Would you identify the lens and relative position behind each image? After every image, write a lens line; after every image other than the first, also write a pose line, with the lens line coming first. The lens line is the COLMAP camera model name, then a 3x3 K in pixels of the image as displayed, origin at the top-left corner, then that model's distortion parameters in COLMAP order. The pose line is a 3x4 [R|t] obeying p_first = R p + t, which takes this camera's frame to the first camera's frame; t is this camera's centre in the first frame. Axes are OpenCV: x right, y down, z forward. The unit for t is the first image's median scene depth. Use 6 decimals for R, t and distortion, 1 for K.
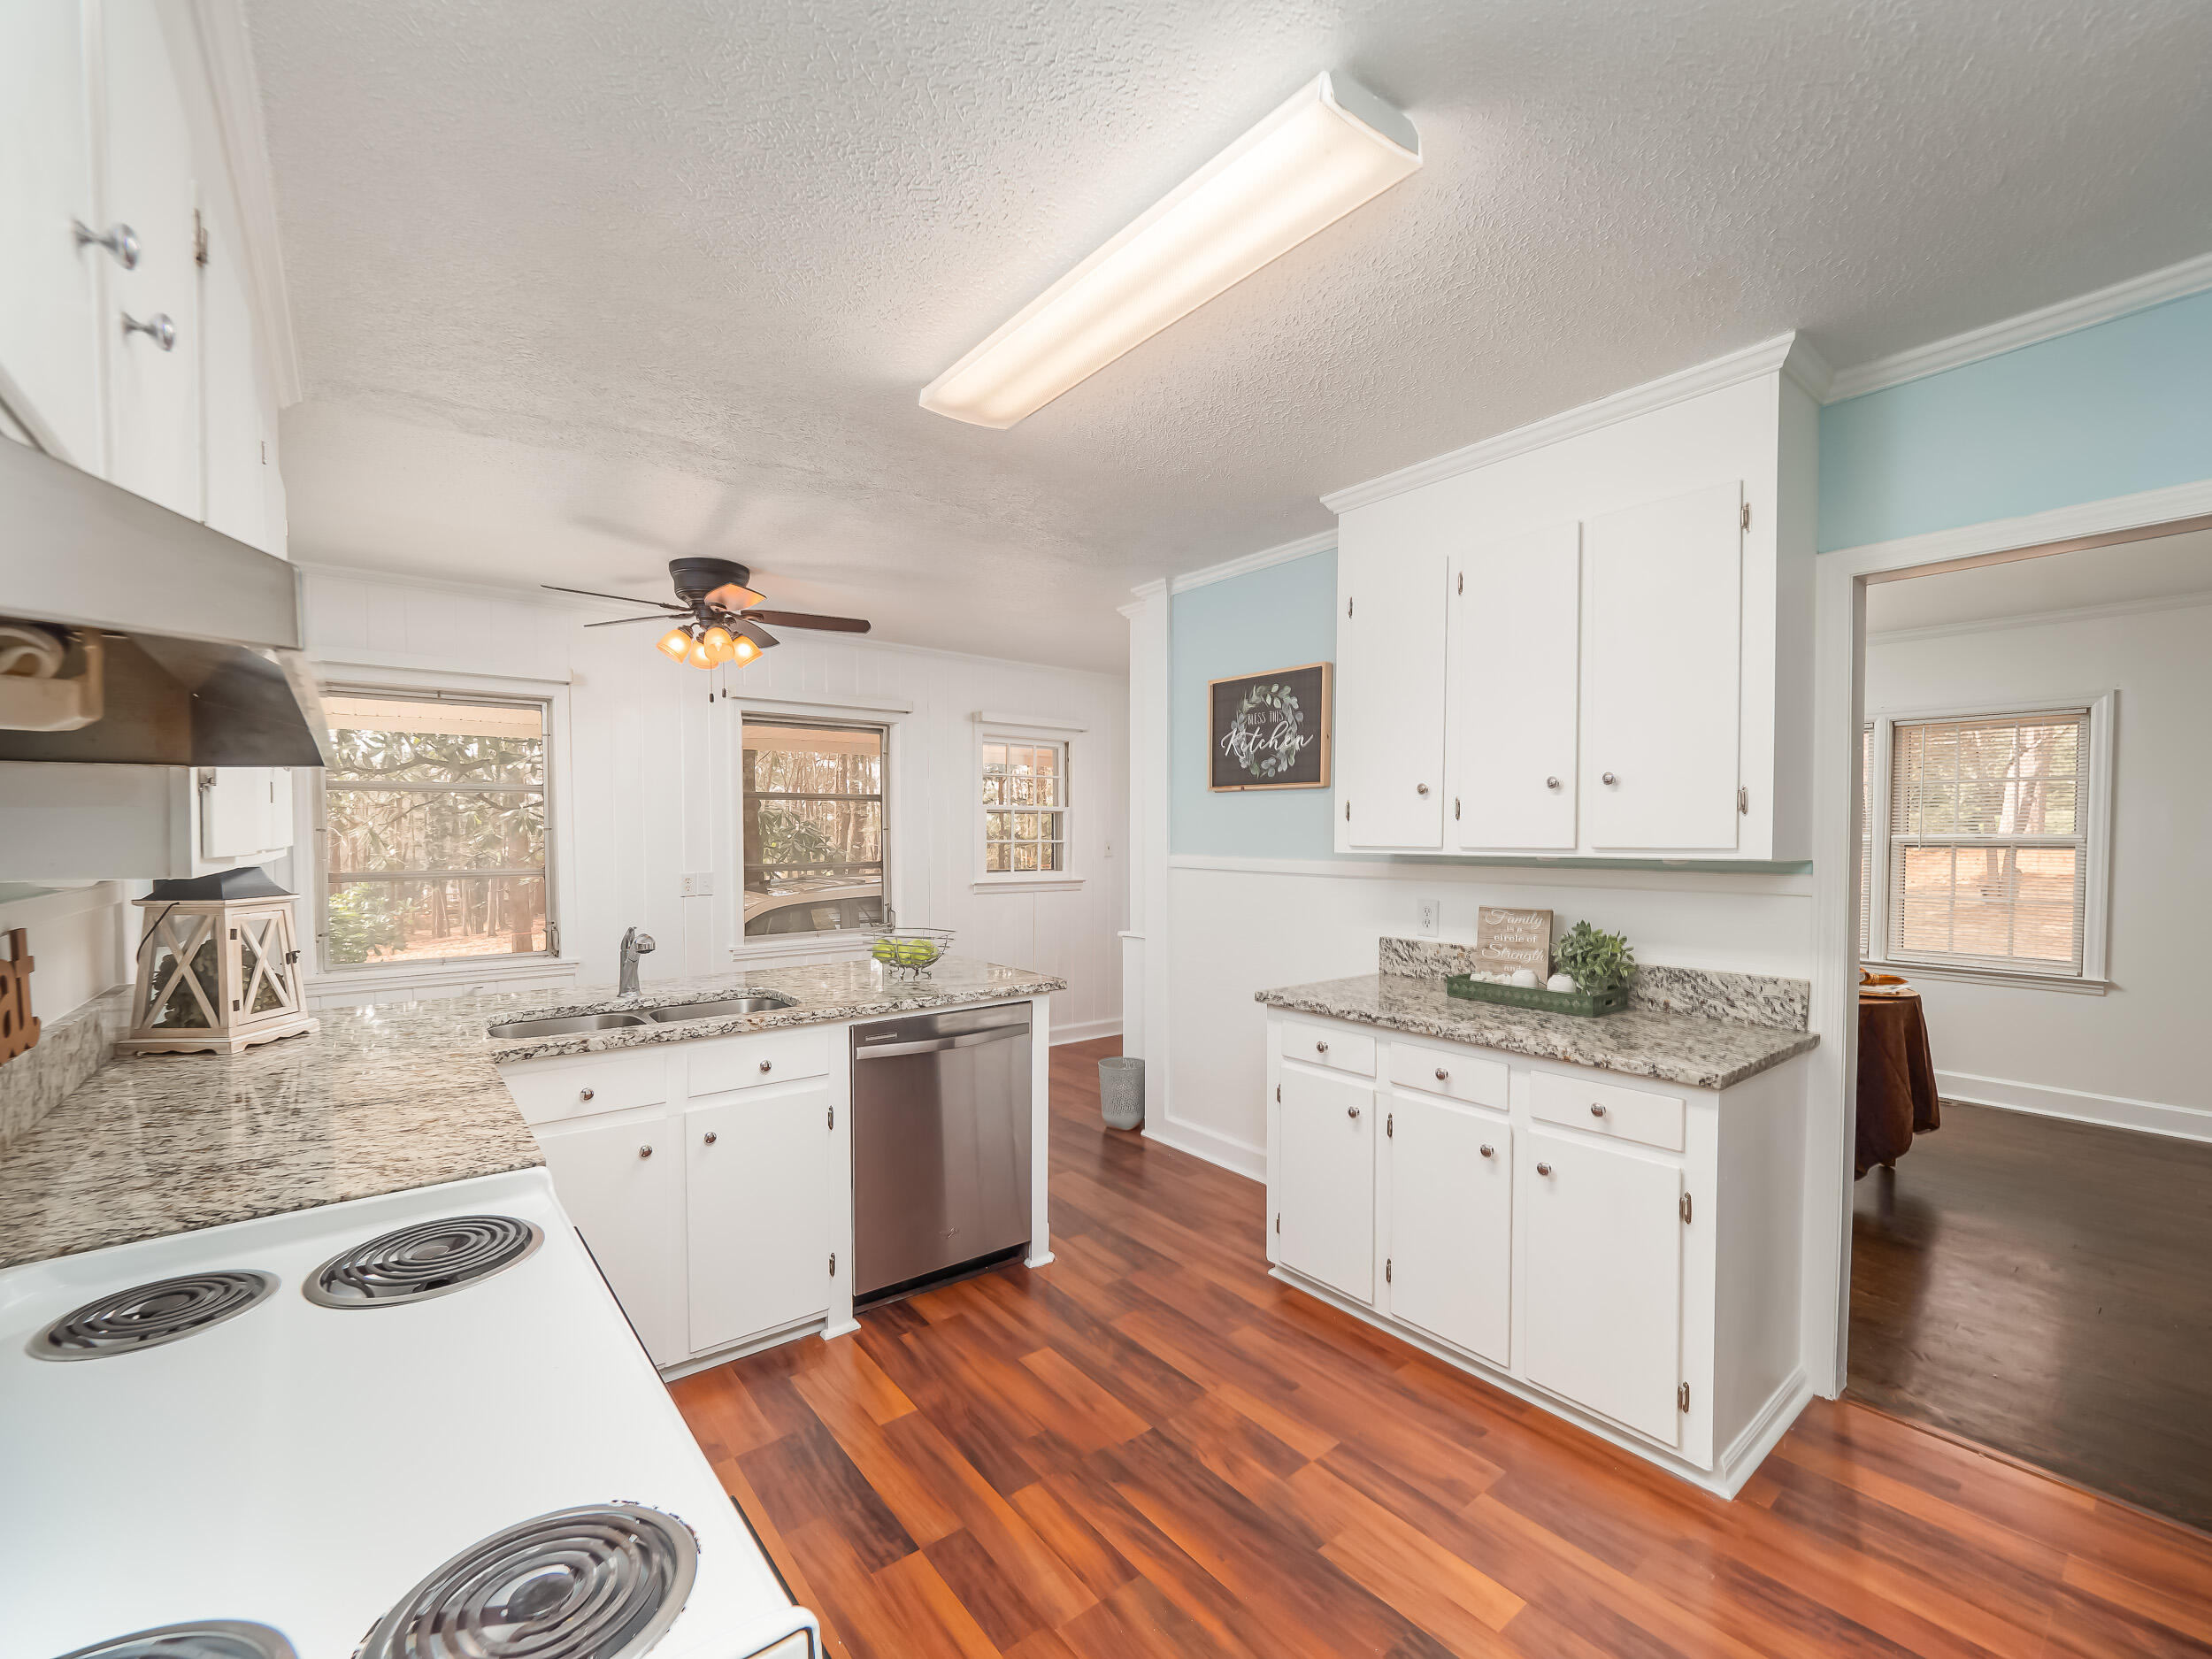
lens RADIAL K [[936.4, 0, 1102.4], [0, 936.4, 858.3], [0, 0, 1]] dist [-0.000887, -0.000325]
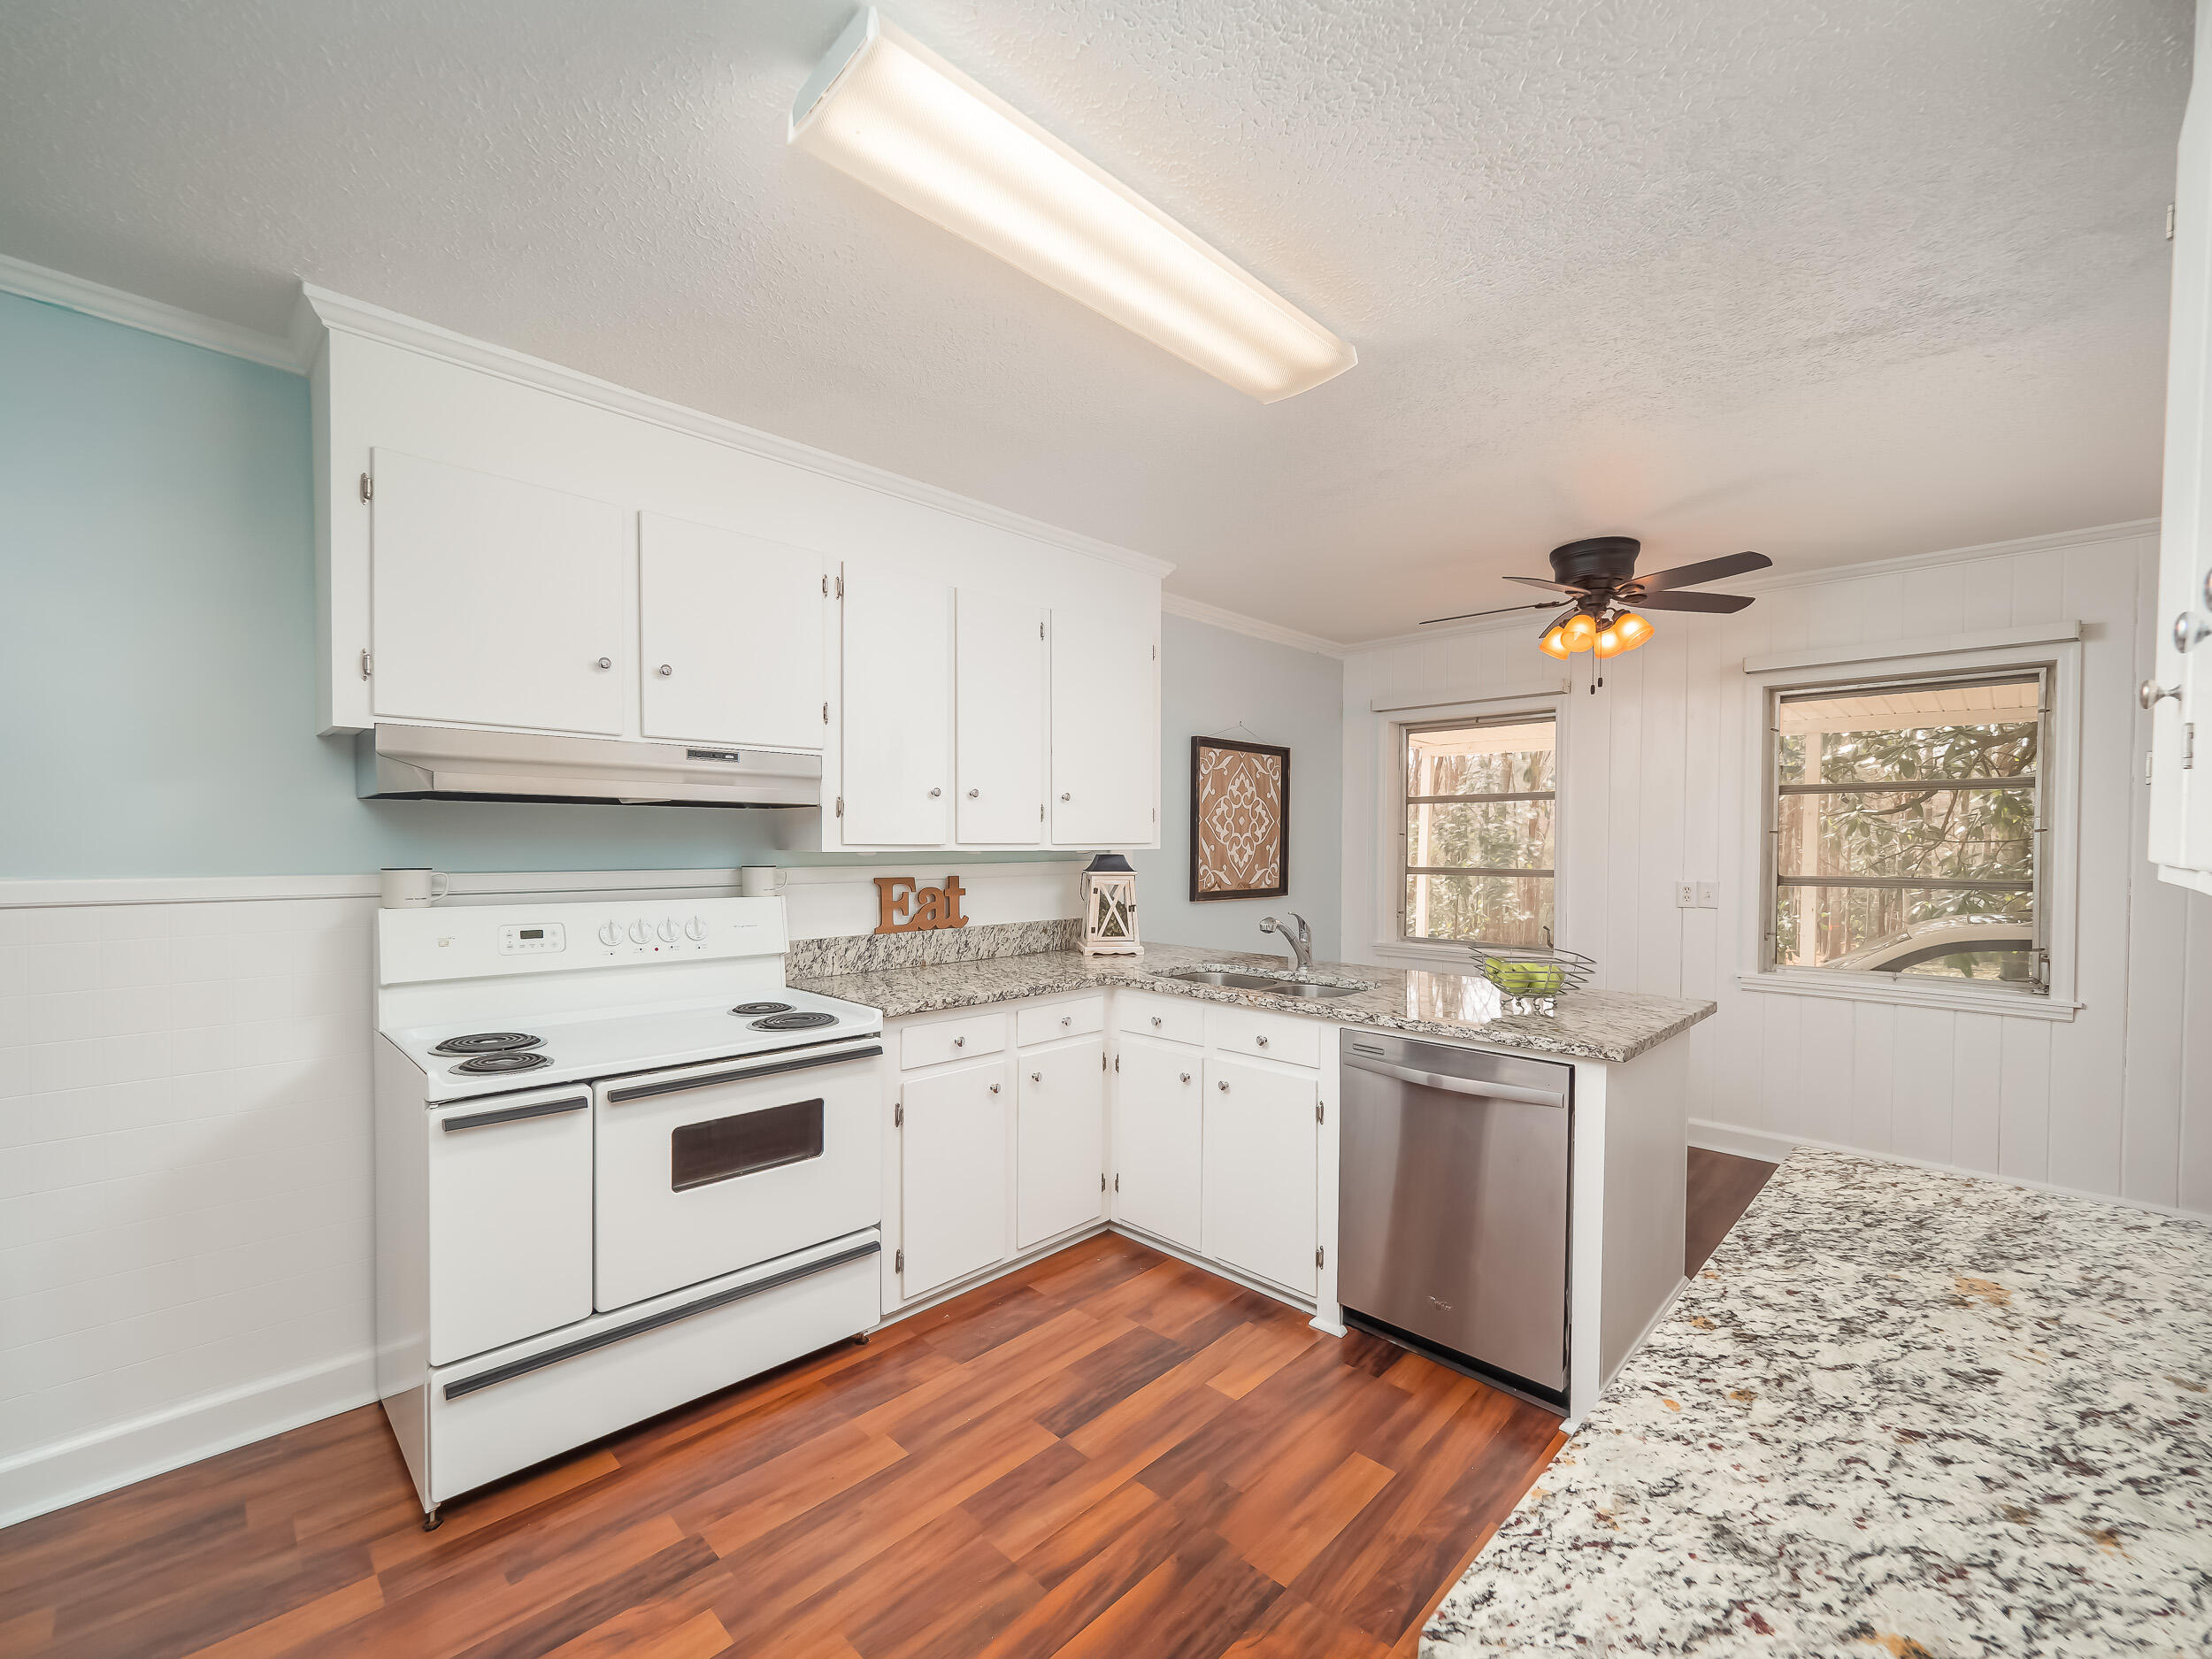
lens RADIAL K [[936.4, 0, 1102.4], [0, 936.4, 858.3], [0, 0, 1]] dist [-0.000887, -0.000325]
pose [[0.114205, 0.023532, -0.993178, 0.885038], [-0.024072, 0.999491, 0.020914, -0.020297], [0.993165, 0.021519, 0.114714, 0.819551]]
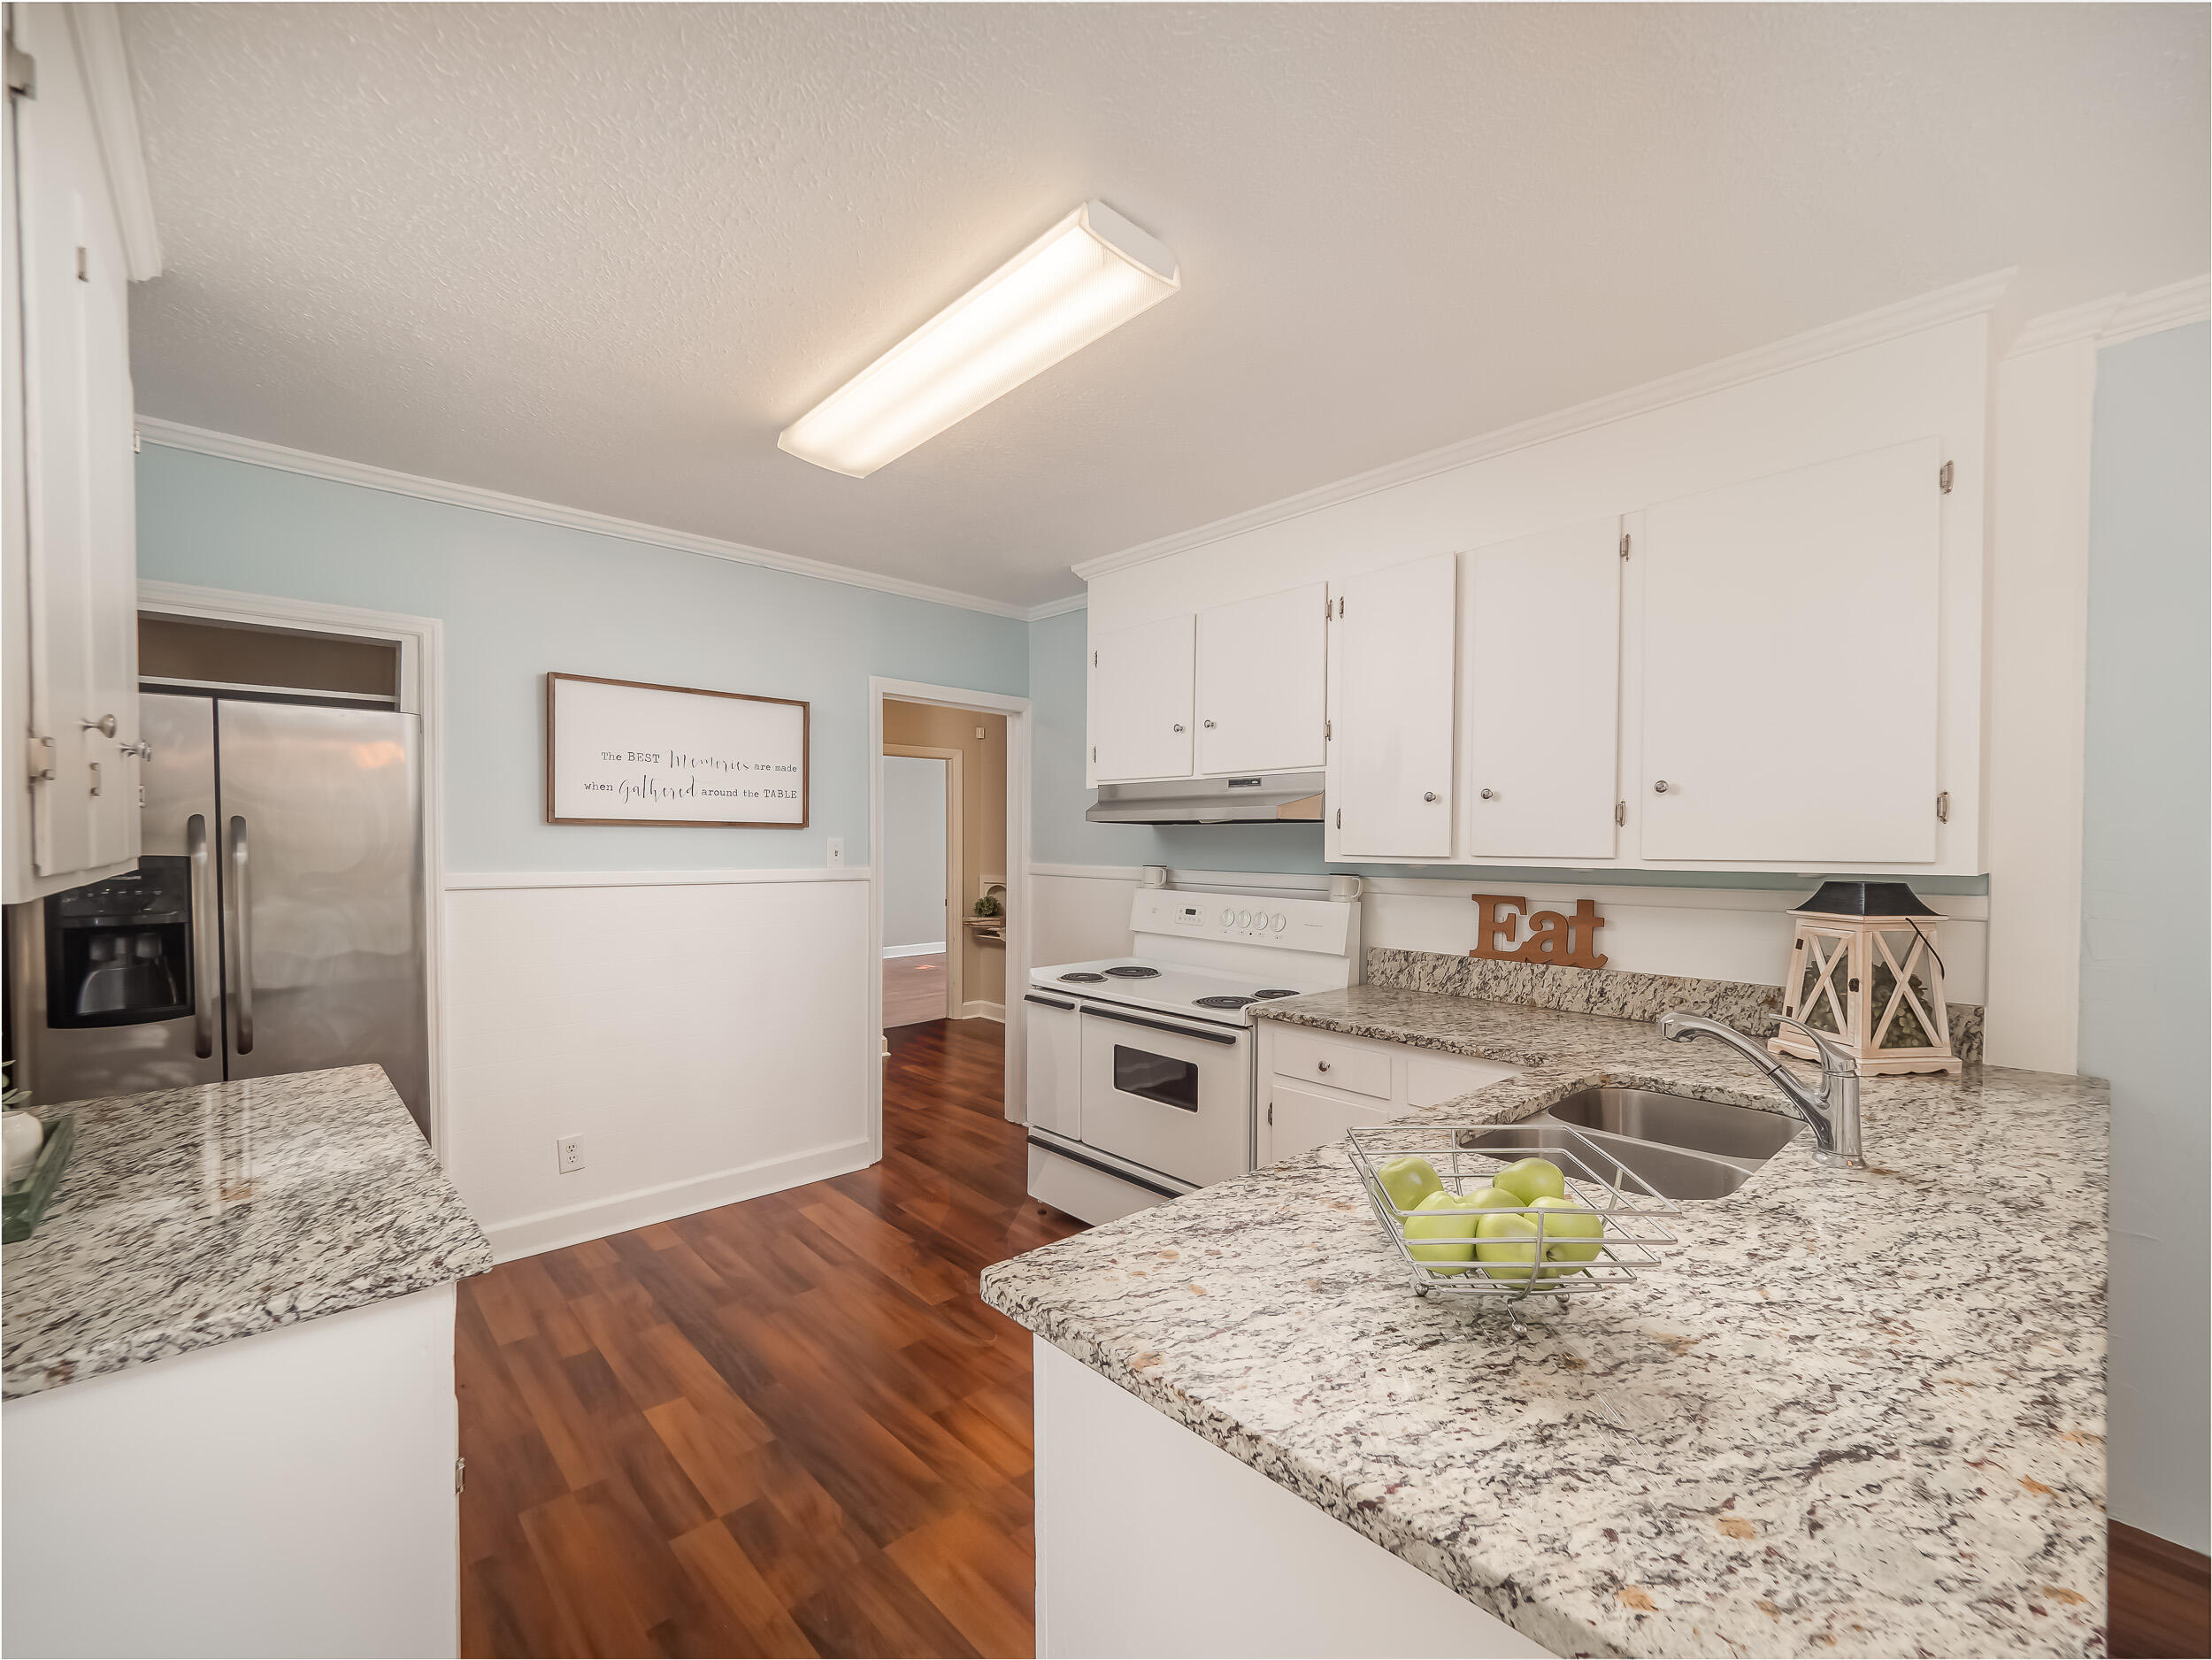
lens RADIAL K [[936.5, 0, 1102.4], [0, 936.5, 858.8], [0, 0, 1]] dist [-0.000887, -0.000325]
pose [[-0.997741, -0.001945, -0.067152, -0.093459], [-0.004473, 0.999286, 0.037517, -0.049070], [0.067031, 0.037732, -0.997037, 2.011701]]
